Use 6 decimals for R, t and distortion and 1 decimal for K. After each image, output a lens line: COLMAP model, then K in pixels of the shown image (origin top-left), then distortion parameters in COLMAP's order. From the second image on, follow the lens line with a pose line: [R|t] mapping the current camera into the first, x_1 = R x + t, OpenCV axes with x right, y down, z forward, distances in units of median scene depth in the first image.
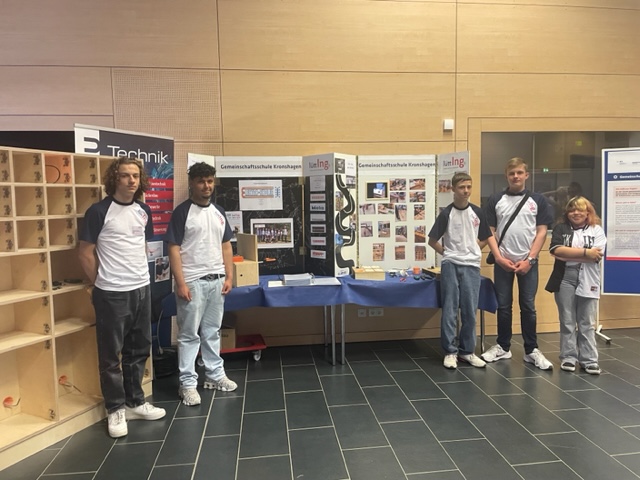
lens RADIAL K [[463.9, 0, 320.0], [0, 463.9, 240.0], [0, 0, 1]] dist [0.063613, -0.087610]
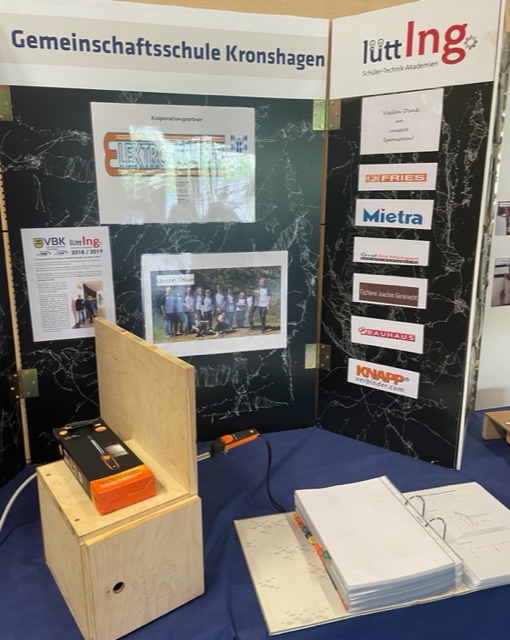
lens RADIAL K [[512.9, 0, 253.6], [0, 512.9, 310.6], [0, 0, 1]] dist [0.007763, -0.000070]
pose [[0.990652, -0.017647, 0.135269, -0.126037], [-0.003181, 0.988340, 0.152229, -0.059435], [-0.136378, -0.151236, 0.979045, 0.695681]]
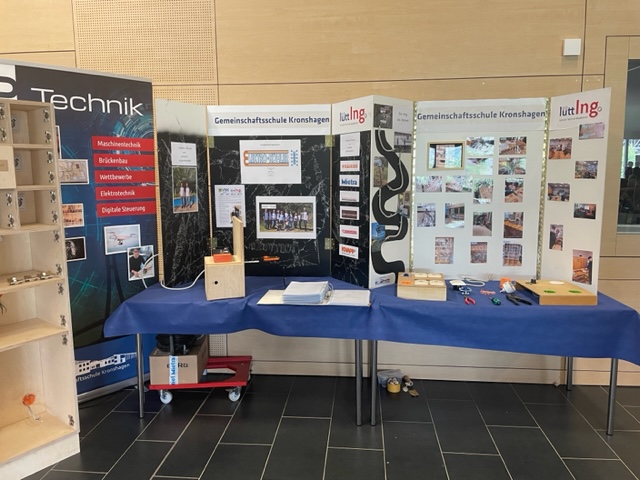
lens RADIAL K [[463.9, 0, 320.0], [0, 463.9, 240.0], [0, 0, 1]] dist [0.063613, -0.087610]
pose [[0.977727, 0.041645, -0.205705, 0.093070], [-0.027841, 0.997190, 0.069554, -0.030862], [0.208024, -0.062278, 0.976139, 0.331163]]
